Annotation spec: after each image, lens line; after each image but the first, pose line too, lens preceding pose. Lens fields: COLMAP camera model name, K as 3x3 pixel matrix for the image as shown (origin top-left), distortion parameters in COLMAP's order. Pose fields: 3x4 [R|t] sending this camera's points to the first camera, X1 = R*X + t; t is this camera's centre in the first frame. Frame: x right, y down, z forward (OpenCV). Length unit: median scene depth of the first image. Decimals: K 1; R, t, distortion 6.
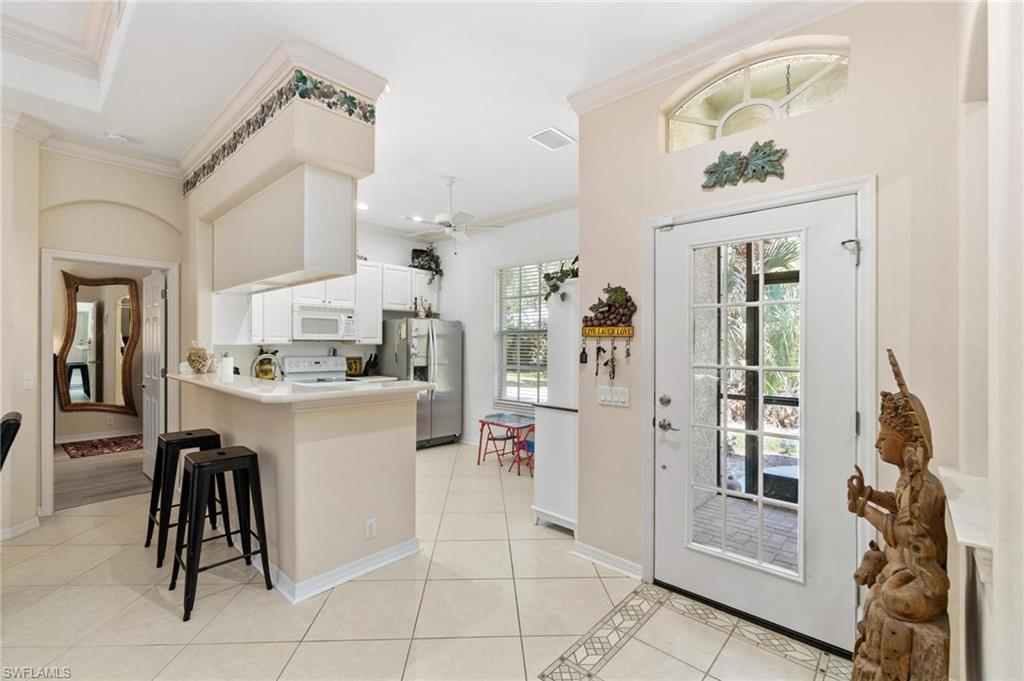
lens RADIAL K [[440.5, 0, 507.5], [0, 440.5, 340.5], [0, 0, 1]] dist [-0.000538, 0.000357]
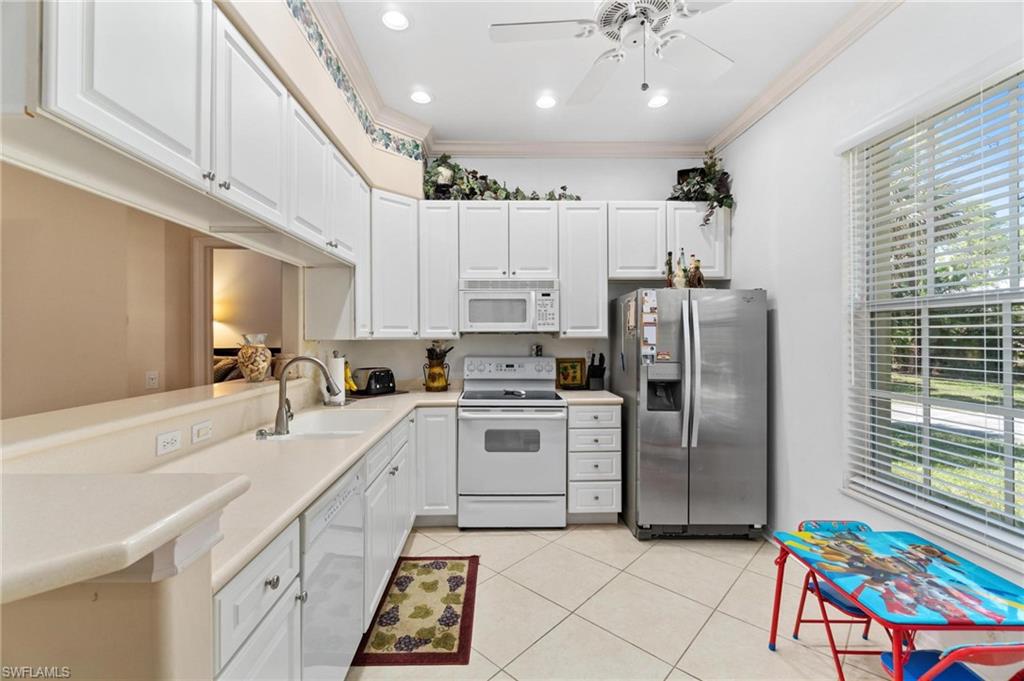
lens RADIAL K [[440.5, 0, 507.6], [0, 440.5, 336.0], [0, 0, 1]] dist [-0.000538, 0.000357]
pose [[0.696647, -0.007781, -0.717372, 0.046335], [0.011302, 0.999936, 0.000130, 0.004433], [0.717325, -0.008199, 0.696690, 0.510666]]
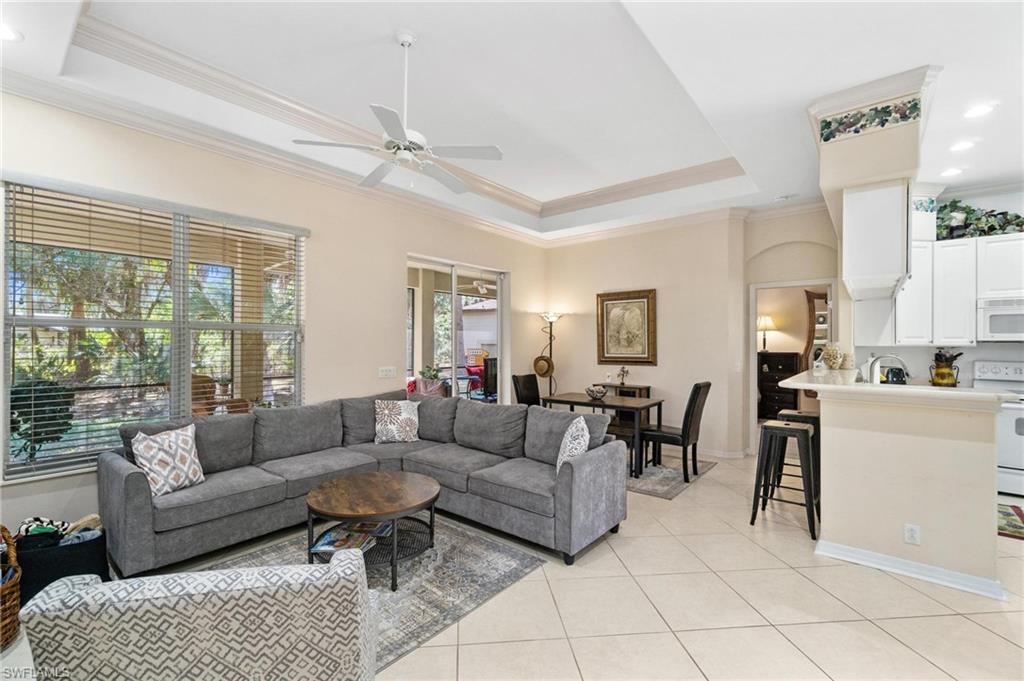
lens RADIAL K [[440.5, 0, 495.0], [0, 440.5, 342.9], [0, 0, 1]] dist [-0.000538, 0.000357]
pose [[0.034746, -0.002206, -0.999394, 0.304633], [0.002766, 0.999994, -0.002111, 0.000937], [0.999392, -0.002691, 0.034752, 0.020491]]
